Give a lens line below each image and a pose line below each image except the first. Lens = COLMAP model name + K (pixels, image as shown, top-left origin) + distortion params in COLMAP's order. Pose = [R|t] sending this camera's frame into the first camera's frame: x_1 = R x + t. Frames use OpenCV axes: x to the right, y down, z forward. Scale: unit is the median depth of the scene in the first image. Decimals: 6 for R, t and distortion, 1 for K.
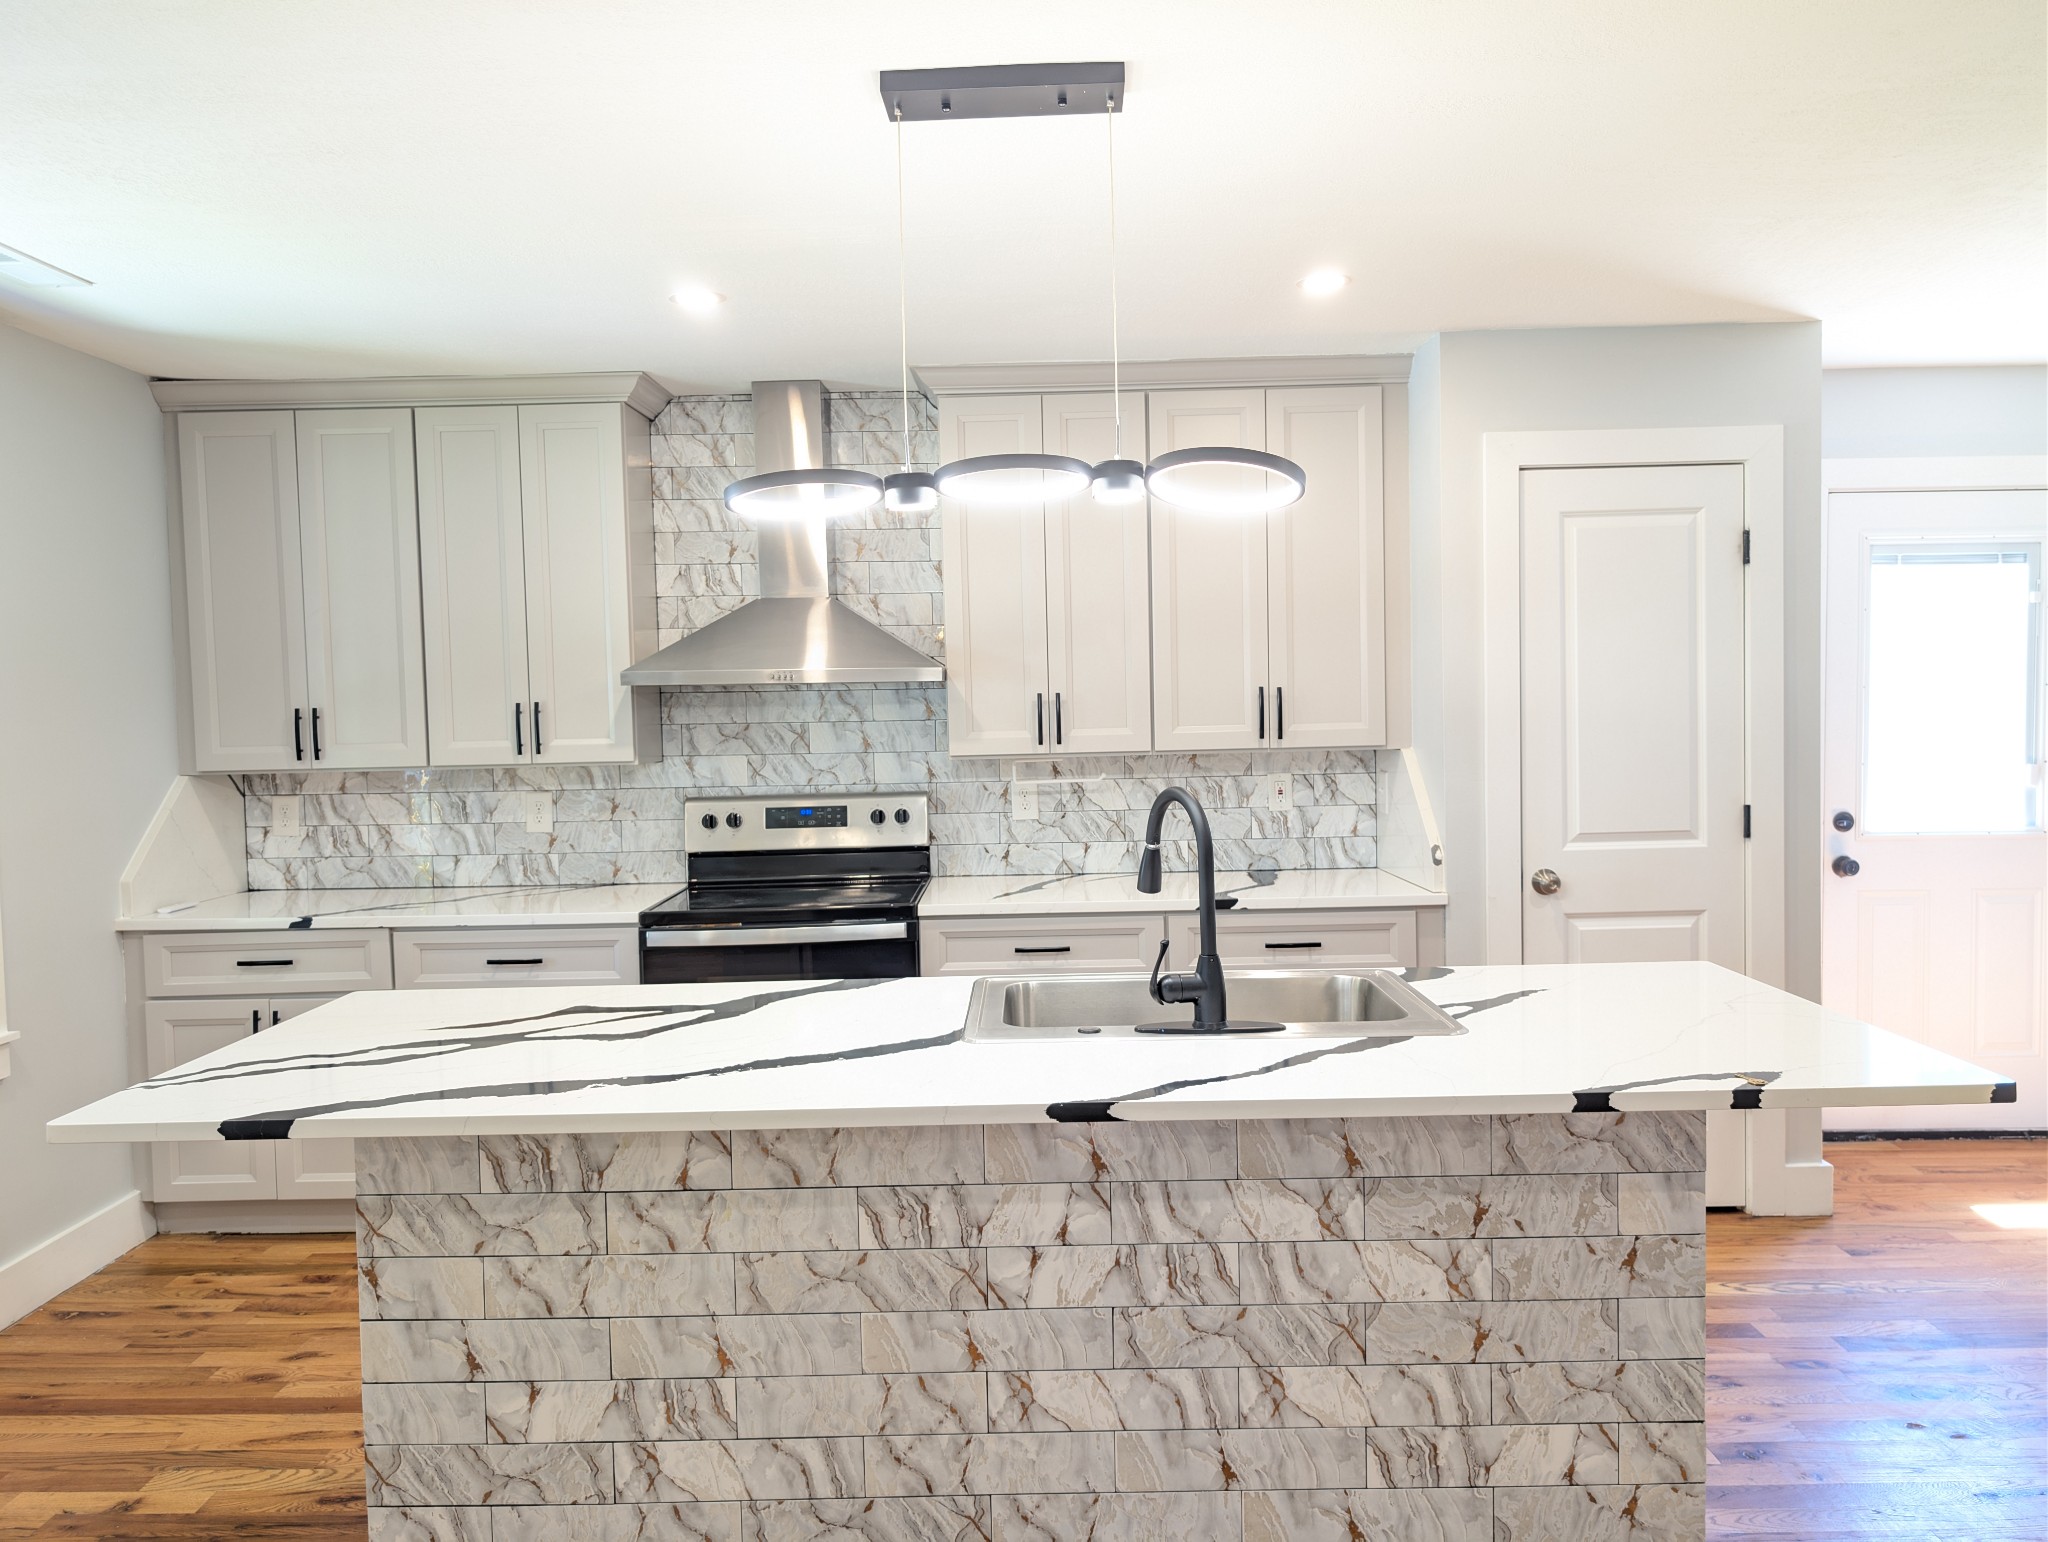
lens RADIAL K [[1484.1, 0, 1024.0], [0, 1484.1, 771.0], [0, 0, 1]] dist [0.027068, -0.028308]
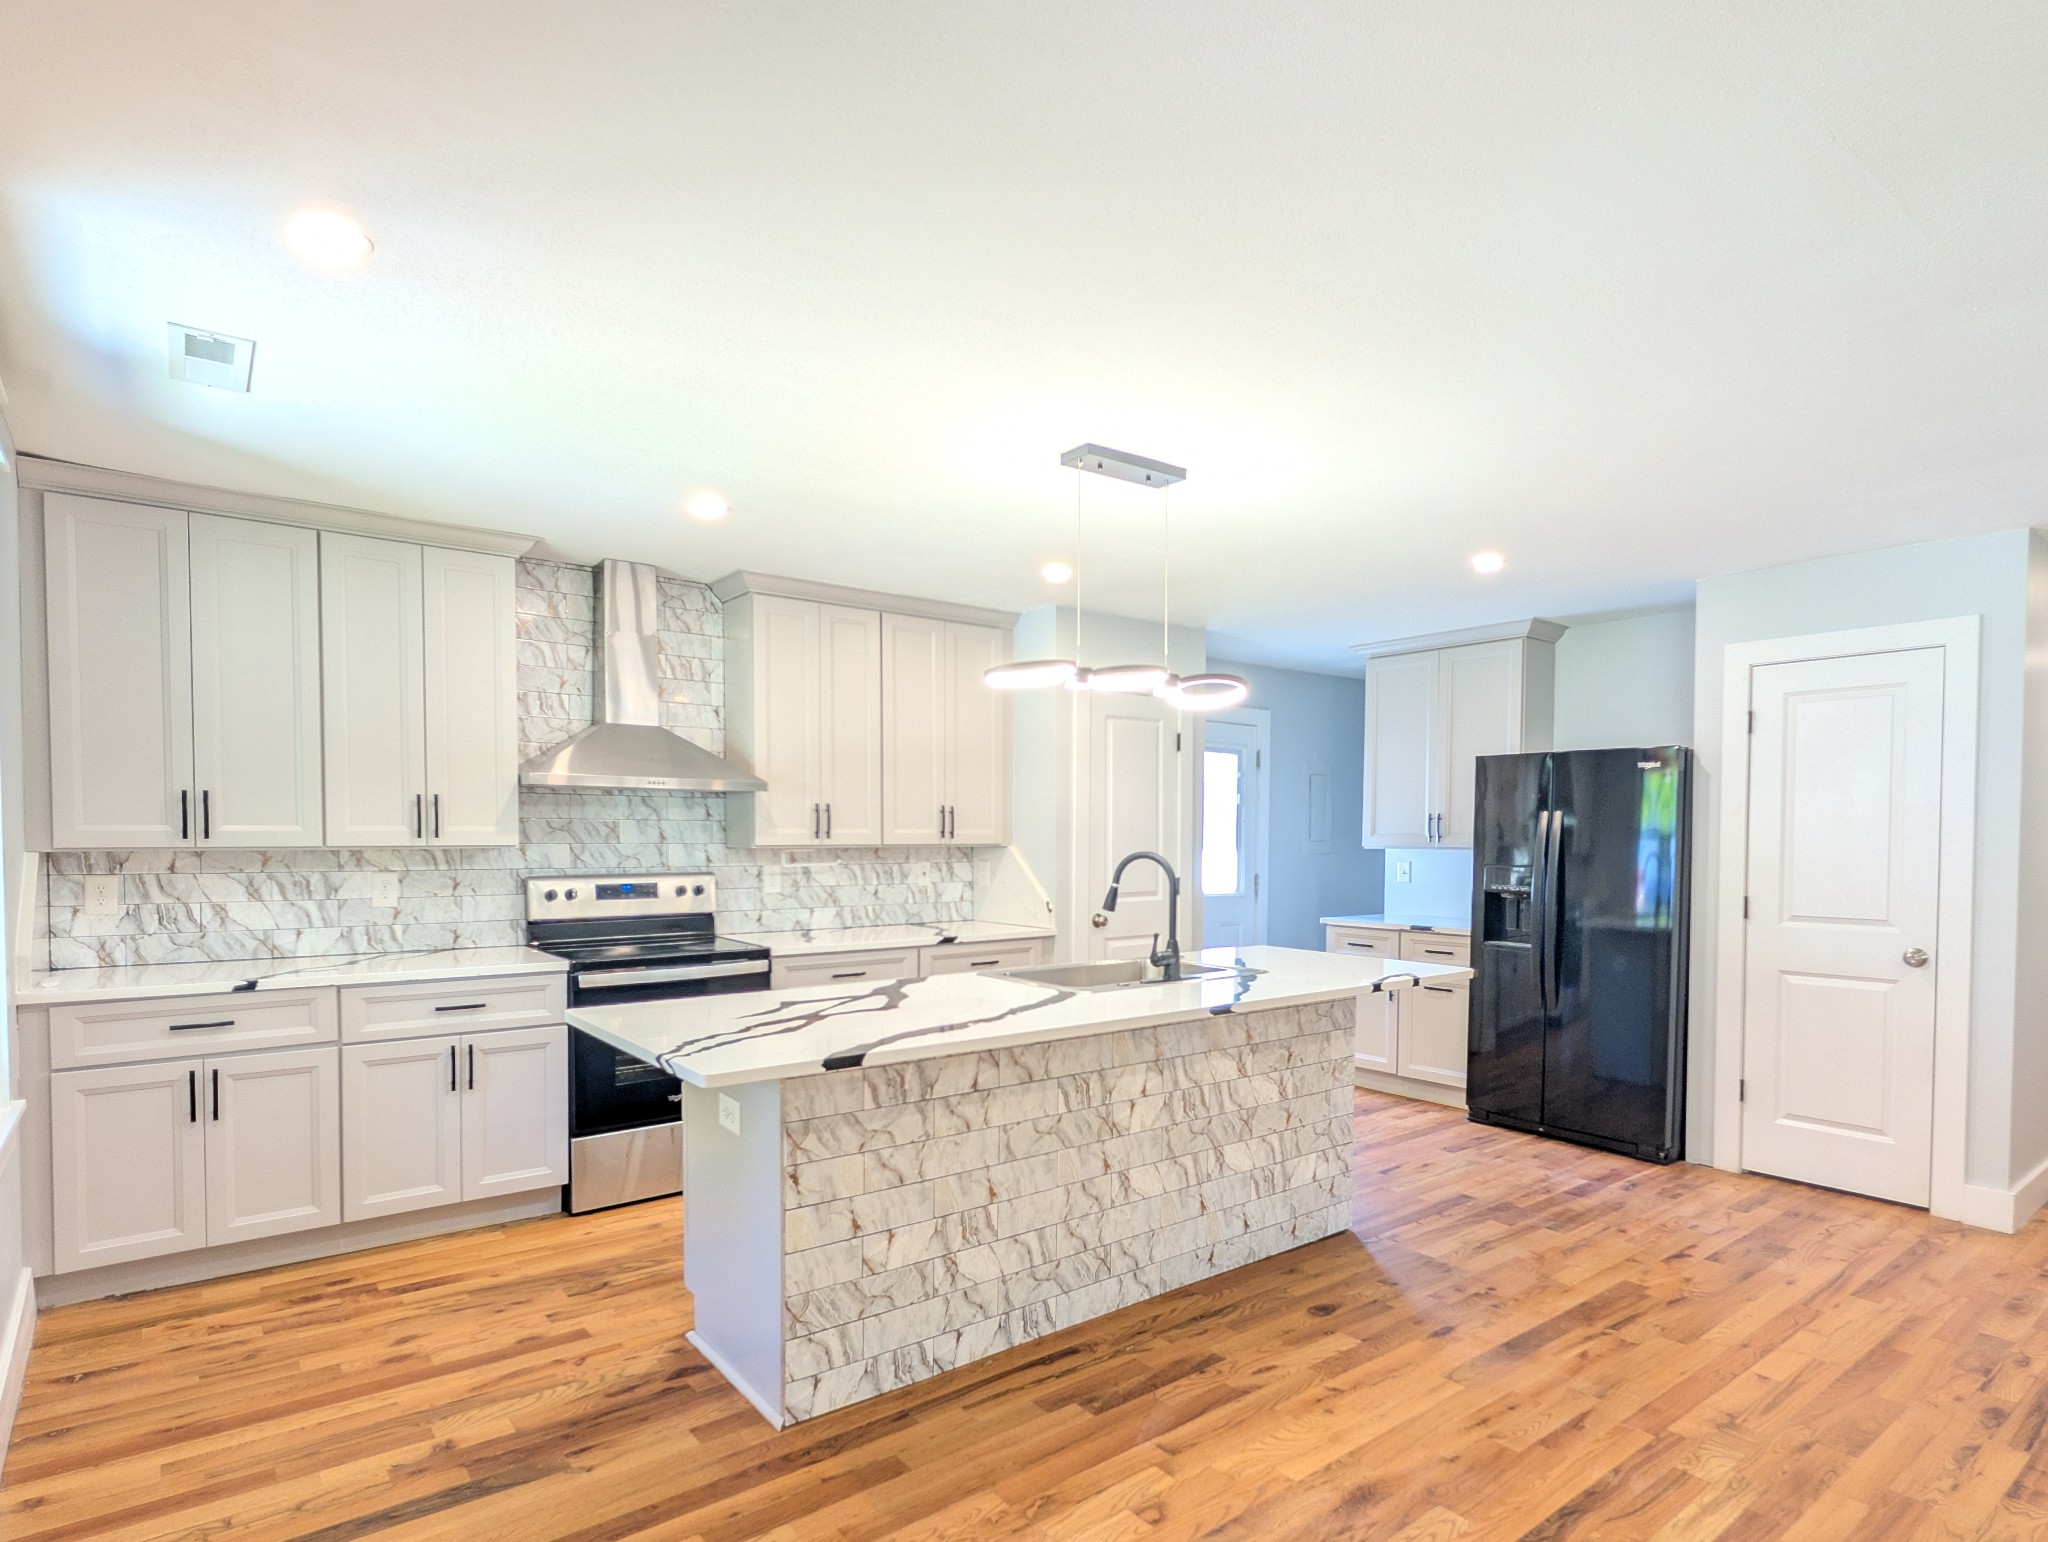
lens RADIAL K [[1103.2, 0, 1029.0], [0, 1103.2, 871.8], [0, 0, 1]] dist [-0.000093, 0.001043]
pose [[0.785093, 0.003223, 0.619370, -0.914918], [0.007704, 0.999858, -0.014968, 0.060086], [-0.619330, 0.016523, 0.784957, 0.018109]]
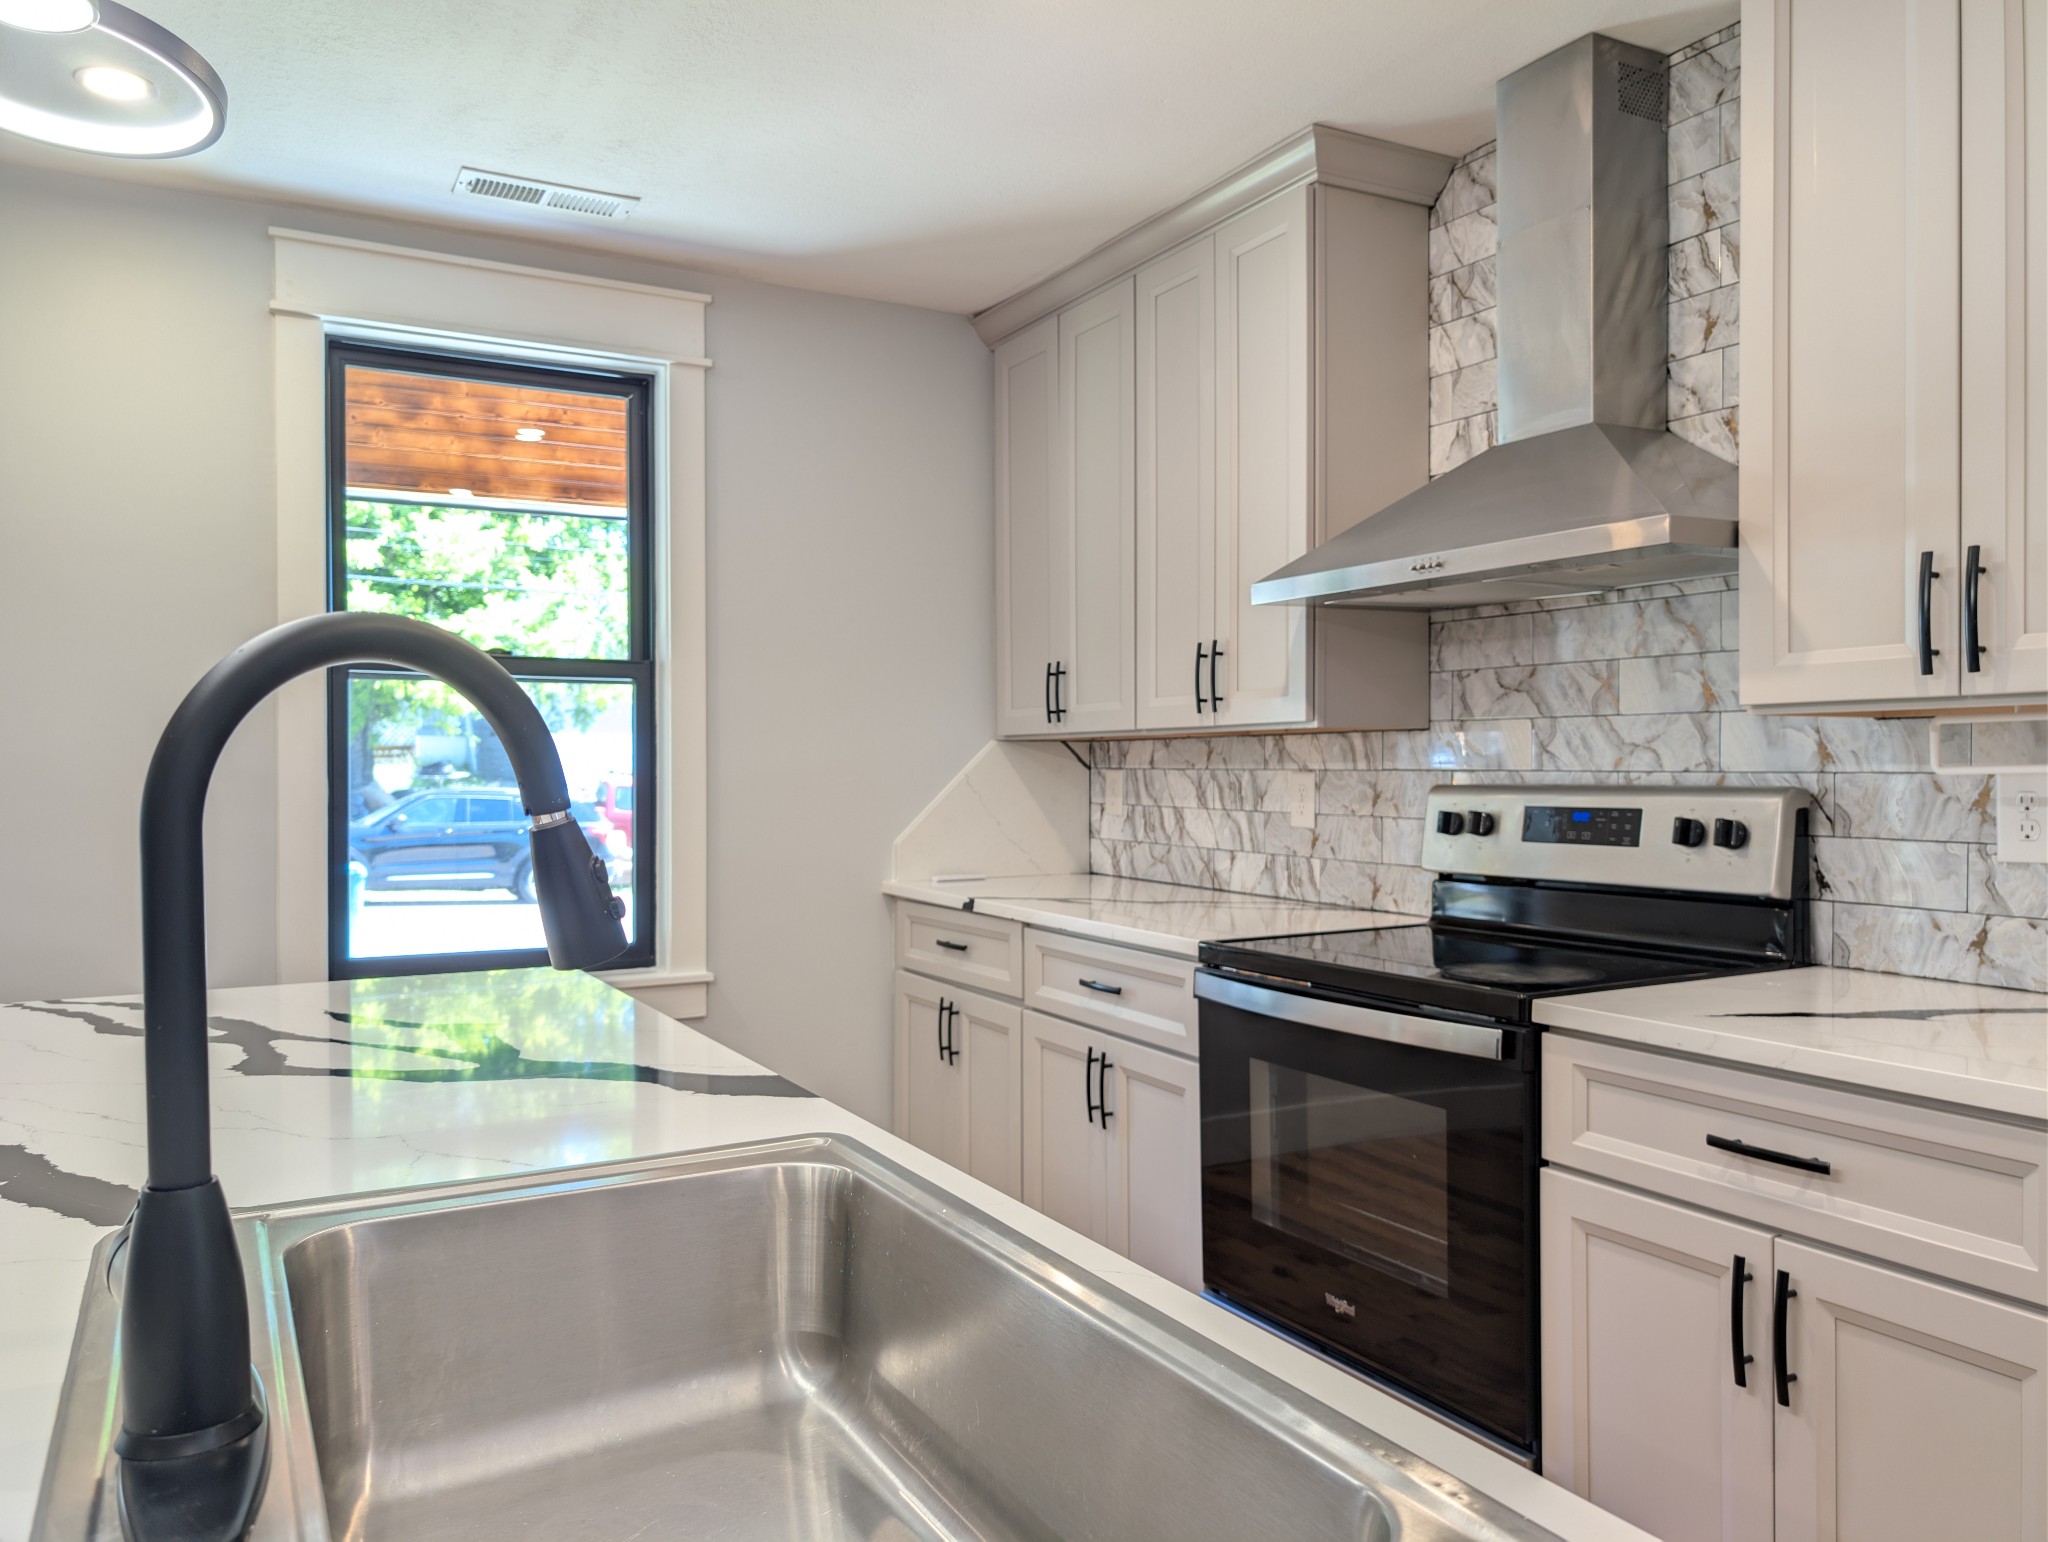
lens RADIAL K [[1481.1, 0, 1029.7], [0, 1481.1, 776.7], [0, 0, 1]] dist [0.056610, -0.090246]
pose [[0.495265, 0.027227, -0.868315, 0.464673], [-0.046302, 0.998915, 0.004913, 0.037691], [0.867507, 0.037772, 0.495989, 1.034291]]
